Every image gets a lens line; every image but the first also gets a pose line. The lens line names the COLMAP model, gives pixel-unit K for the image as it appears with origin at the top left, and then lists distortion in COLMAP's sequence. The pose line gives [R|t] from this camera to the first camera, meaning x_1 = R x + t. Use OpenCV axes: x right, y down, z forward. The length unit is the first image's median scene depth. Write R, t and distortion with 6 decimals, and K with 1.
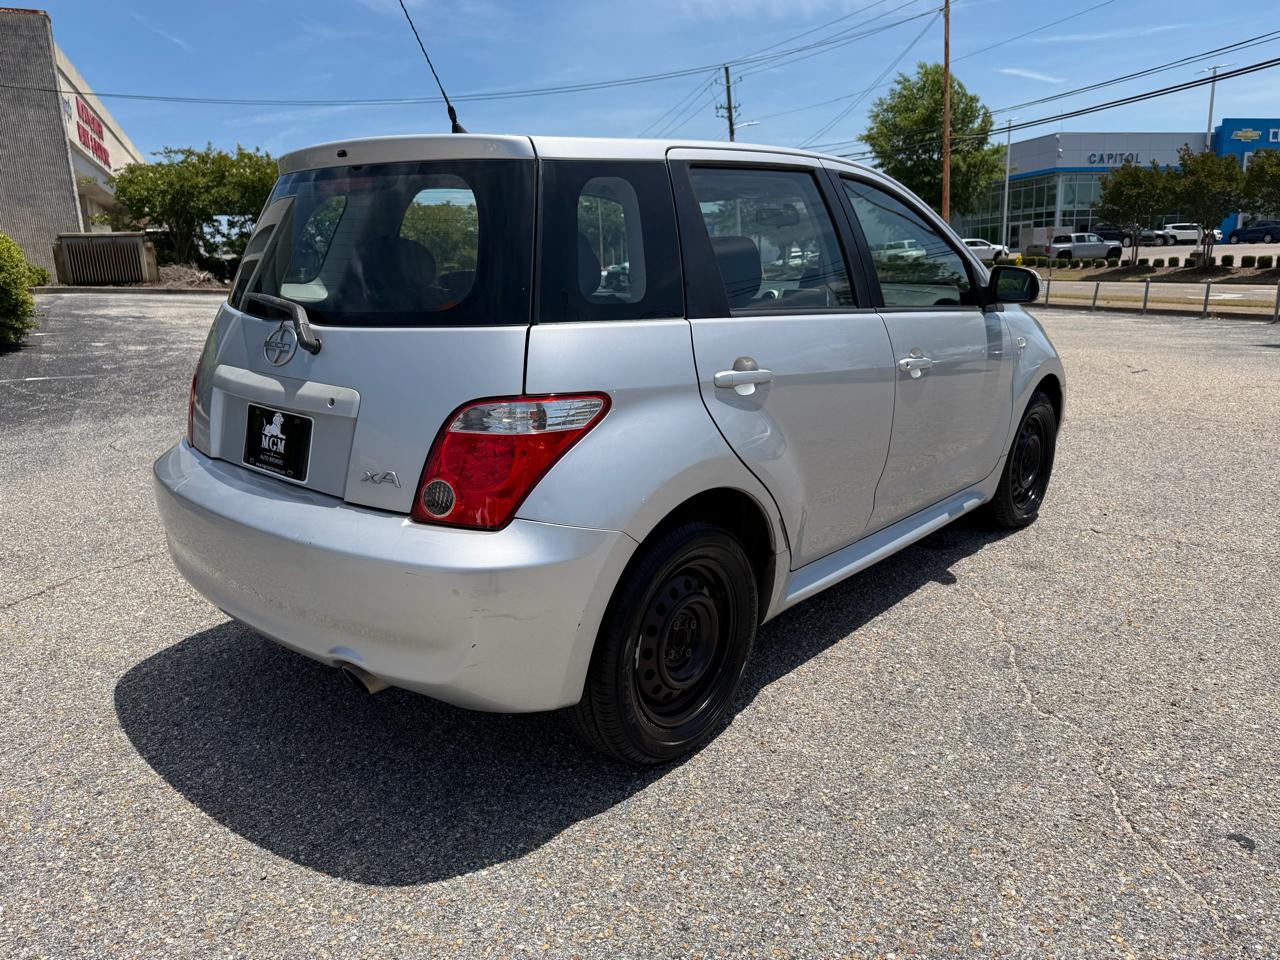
lens RADIAL K [[900.7, 0, 640.3], [0, 900.7, 472.8], [0, 0, 1]] dist [0.013464, -0.020554]
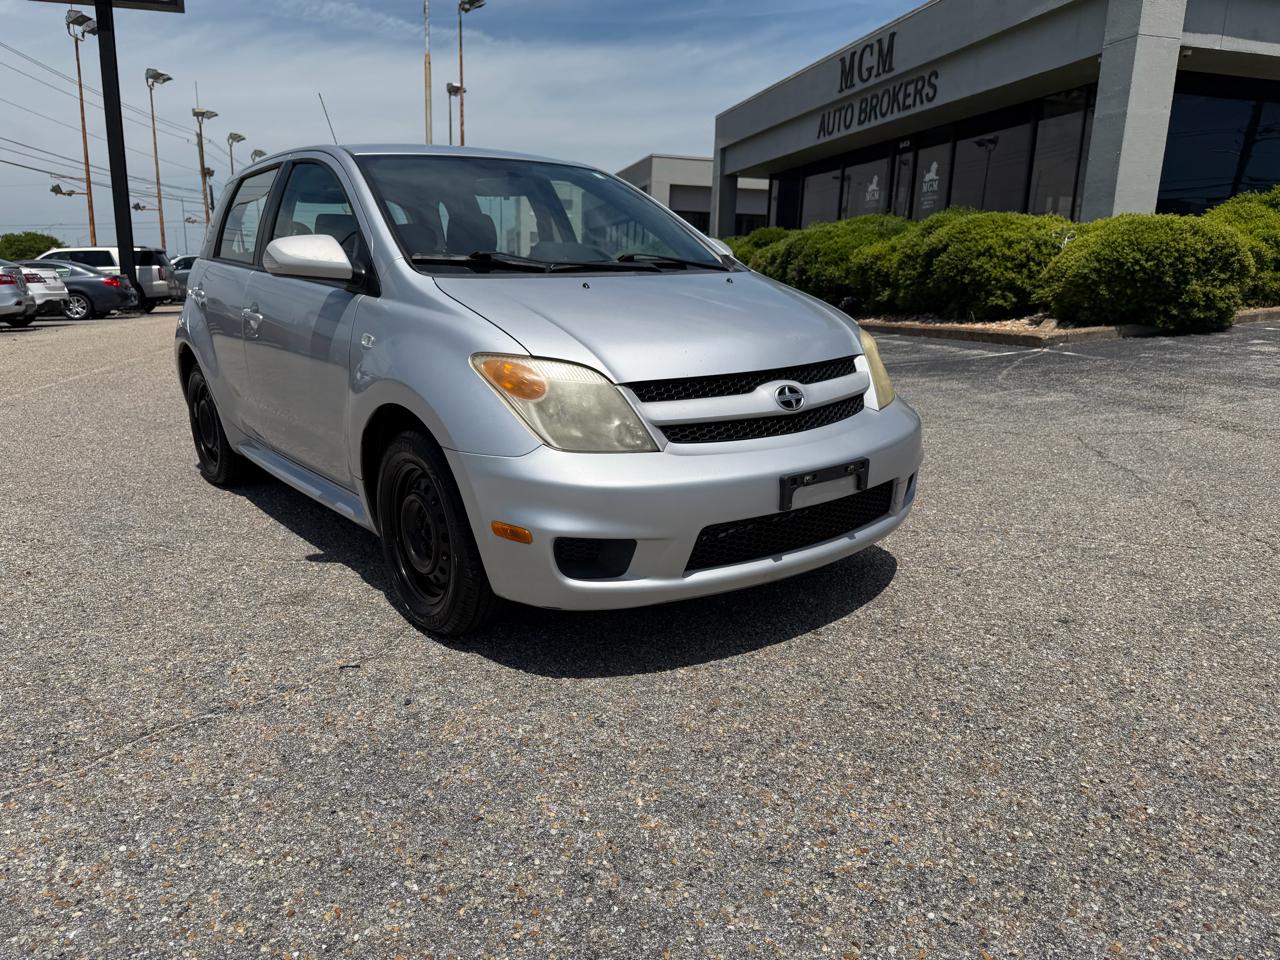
lens RADIAL K [[902.6, 0, 623.6], [0, 902.6, 479.5], [0, 0, 1]] dist [-0.007207, -0.000495]
pose [[-0.167794, 0.249132, -0.953823, 0.197923], [-0.240283, 0.928025, 0.284664, -0.052884], [0.956091, 0.276952, -0.095855, 0.227617]]
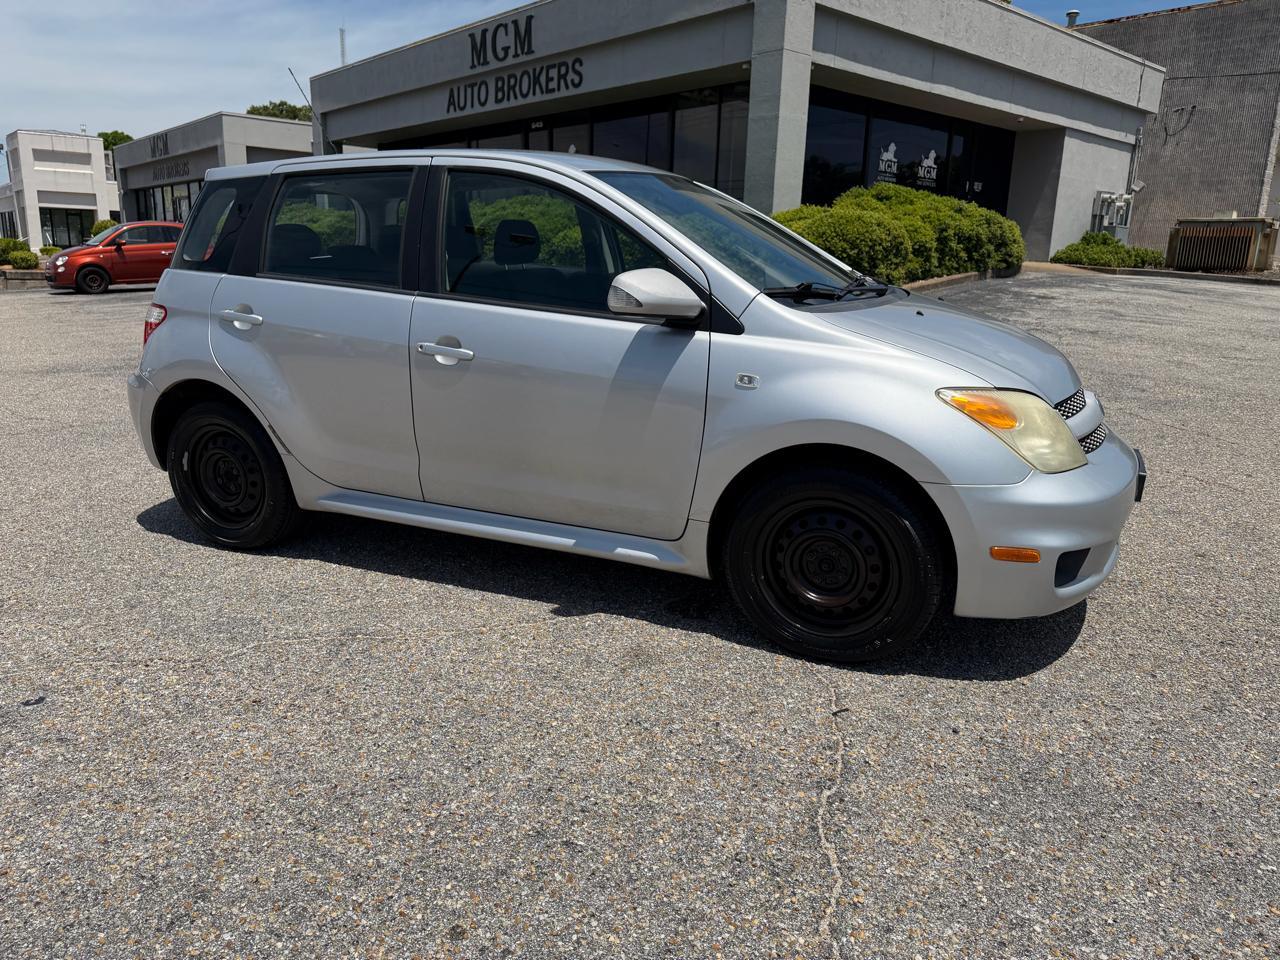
lens RADIAL K [[902.9, 0, 641.2], [0, 902.9, 469.9], [0, 0, 1]] dist [0.014578, -0.023063]
pose [[0.308960, 0.260955, -0.914574, 0.188838], [-0.249050, 0.950265, 0.187005, -0.033633], [0.917888, 0.169997, 0.358585, 0.118860]]
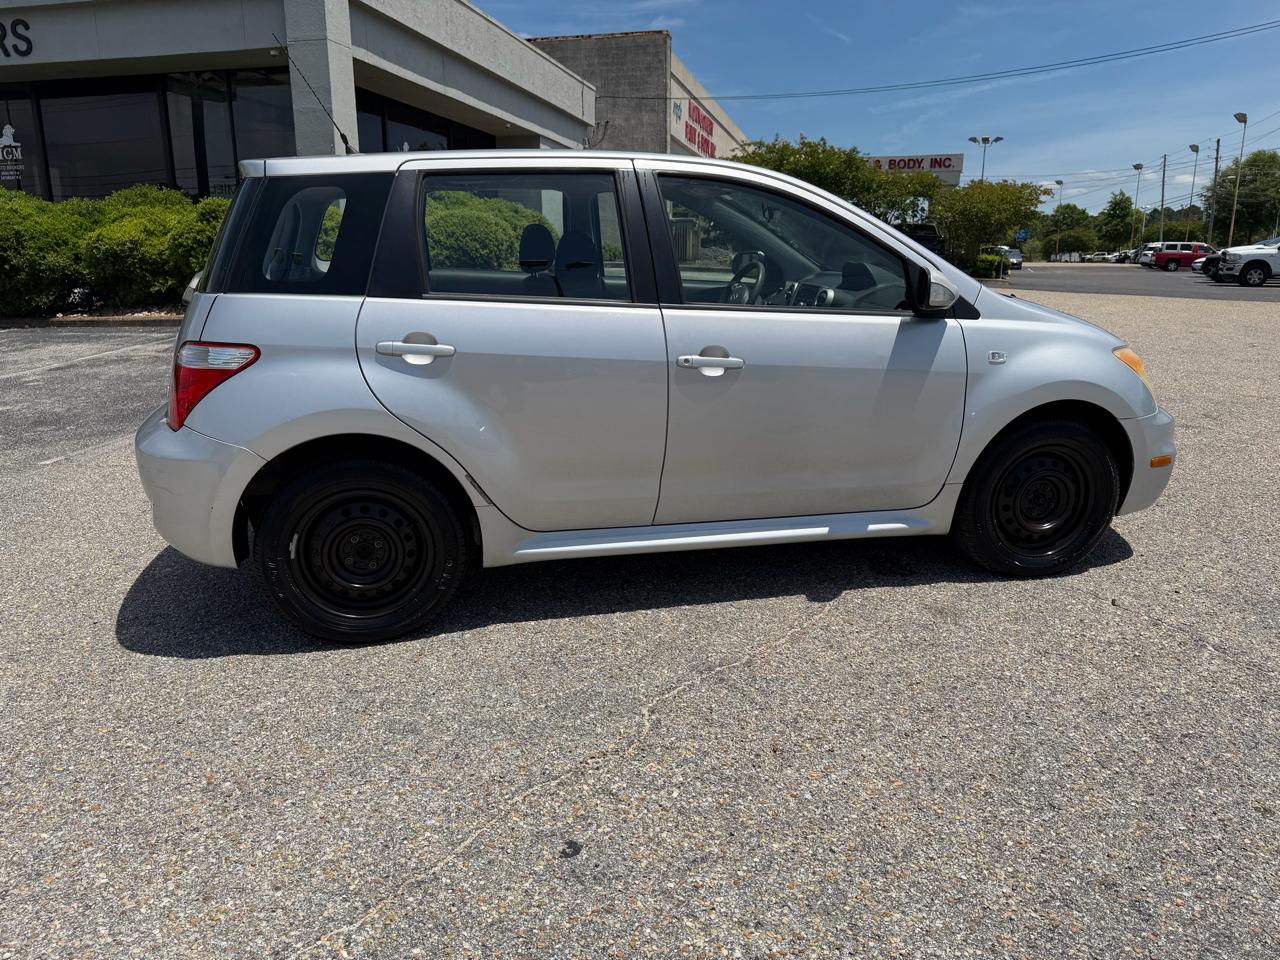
lens RADIAL K [[849.9, 0, 639.6], [0, 849.9, 496.8], [0, 0, 1]] dist [0.004362, -0.002660]
pose [[0.806515, 0.190073, -0.559827, 0.109377], [-0.155557, 0.981769, 0.109228, -0.008967], [0.570382, -0.001009, 0.821379, 0.026111]]
